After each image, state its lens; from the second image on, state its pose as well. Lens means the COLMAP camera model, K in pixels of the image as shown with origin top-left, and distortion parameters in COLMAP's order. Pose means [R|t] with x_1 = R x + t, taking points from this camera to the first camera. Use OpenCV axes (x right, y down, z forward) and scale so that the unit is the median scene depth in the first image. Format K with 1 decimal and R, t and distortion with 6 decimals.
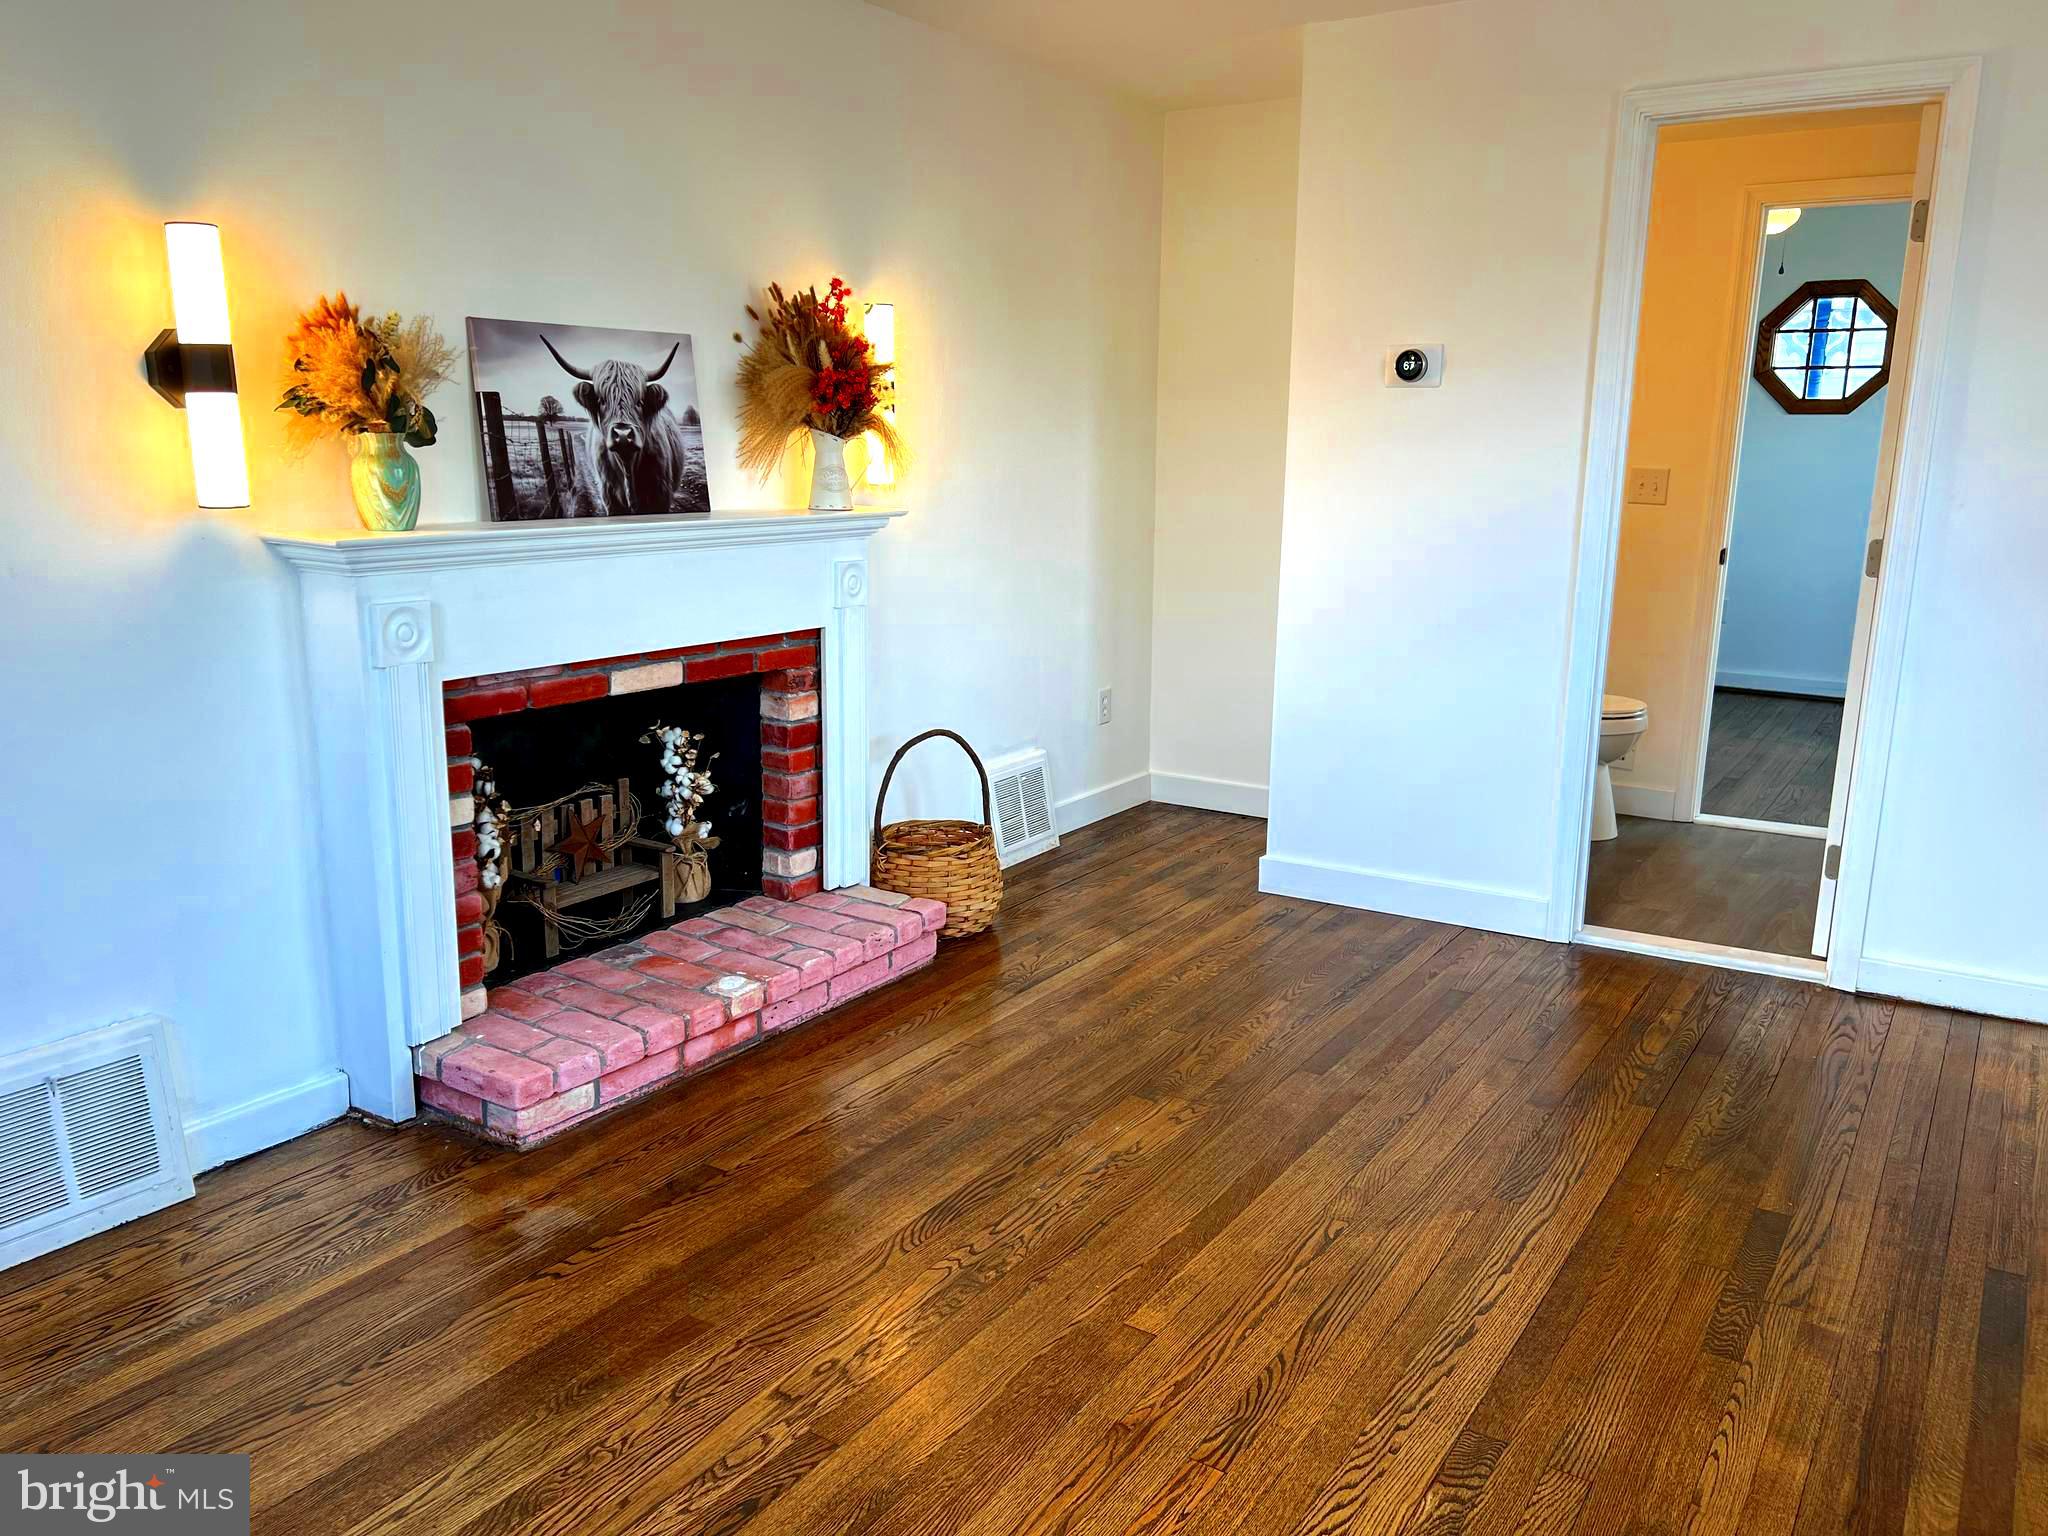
lens RADIAL K [[1530.7, 0, 1024.0], [0, 1530.7, 768.0], [0, 0, 1]] dist [0.074530, -0.091389]
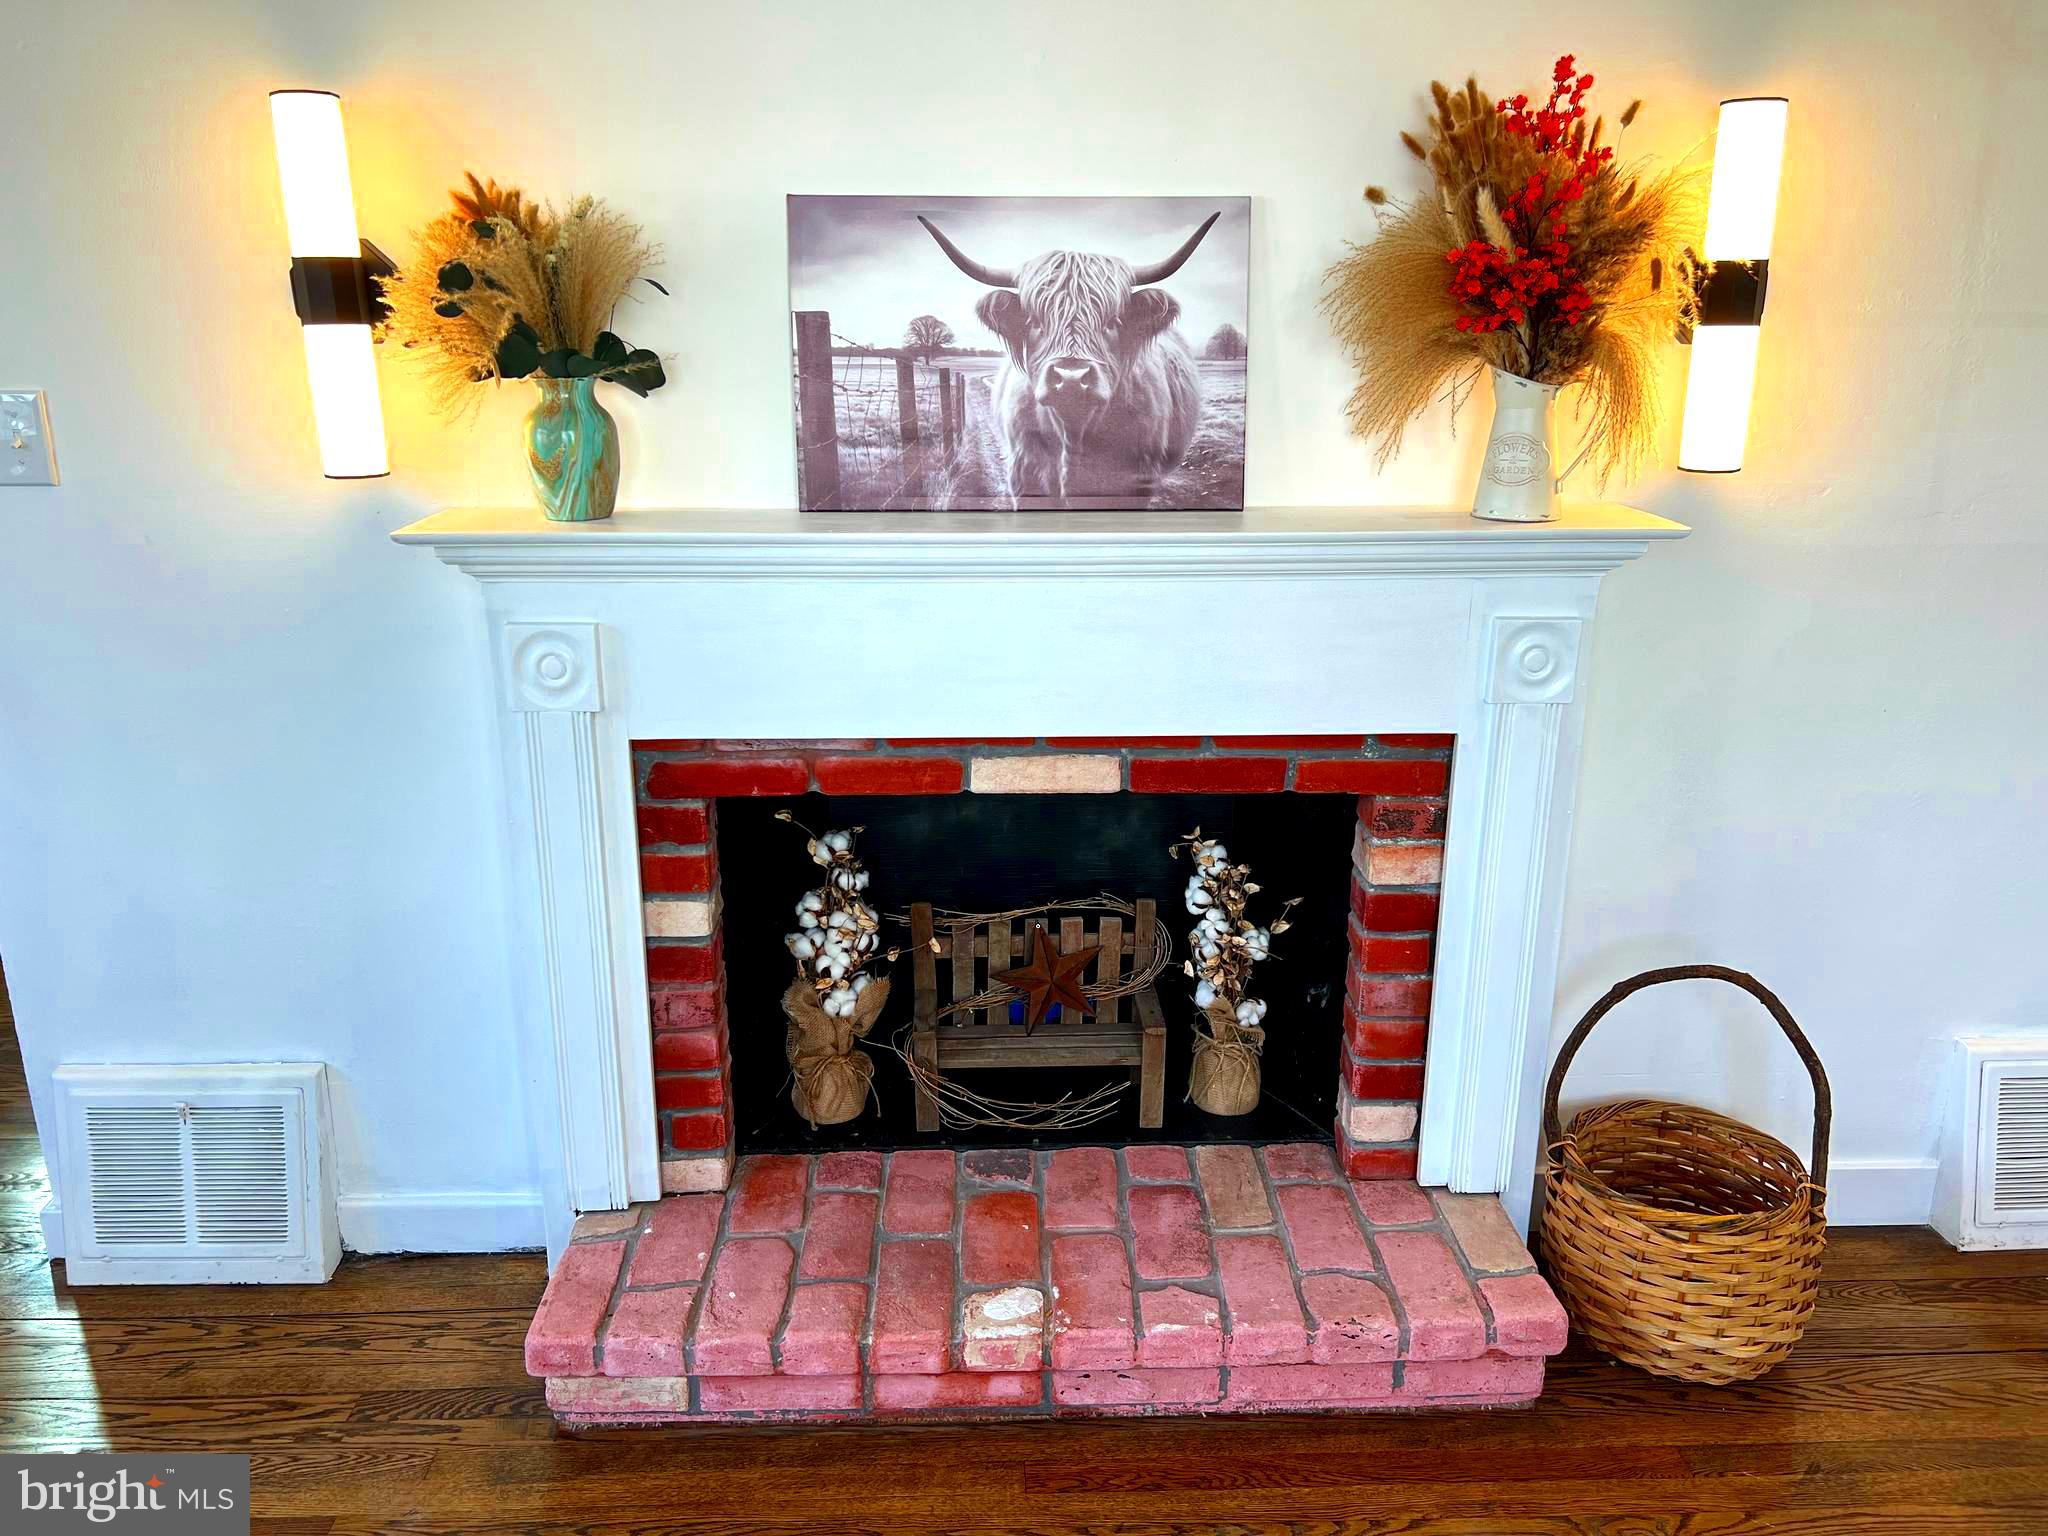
lens RADIAL K [[1541.3, 0, 1027.7], [0, 1541.3, 767.3], [0, 0, 1]] dist [0.058717, -0.063681]
pose [[0.582463, 0.221969, -0.781963, 0.234763], [-0.169987, 0.973985, 0.149858, -0.153081], [0.794884, 0.045637, 0.605042, 0.618036]]
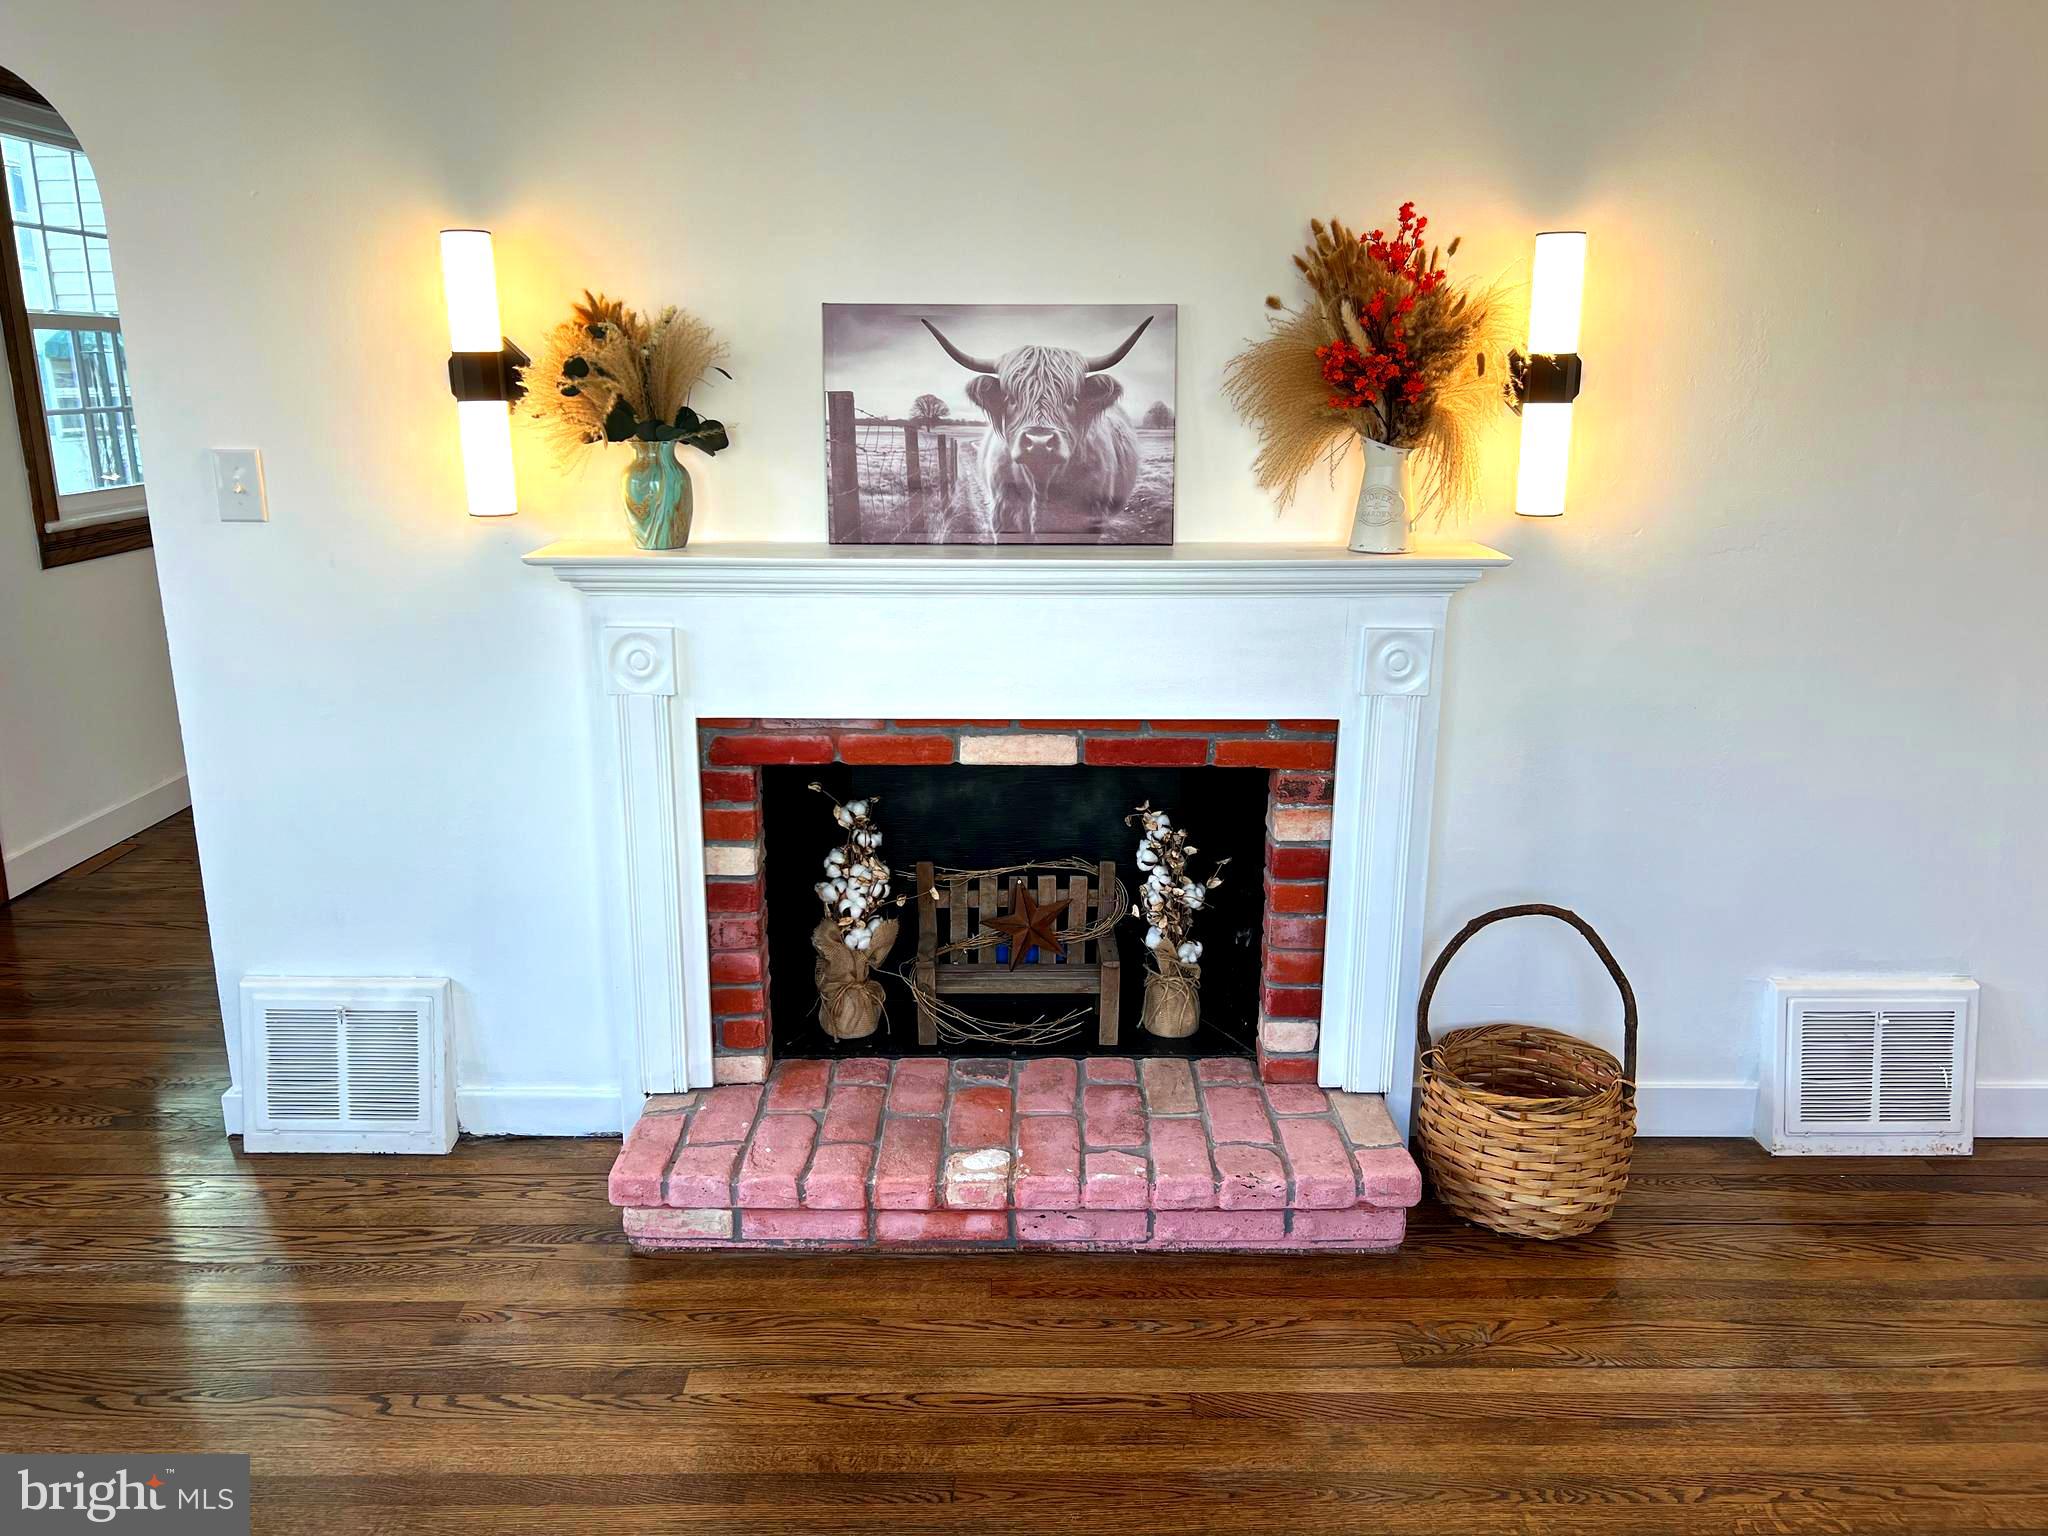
lens RADIAL K [[1530.7, 0, 1024.0], [0, 1530.7, 768.0], [0, 0, 1]] dist [0.074530, -0.091389]
pose [[0.555769, 0.199691, -0.806997, 0.393158], [-0.175036, 0.977070, 0.121230, -0.145353], [0.812701, 0.073878, 0.577979, 0.547352]]
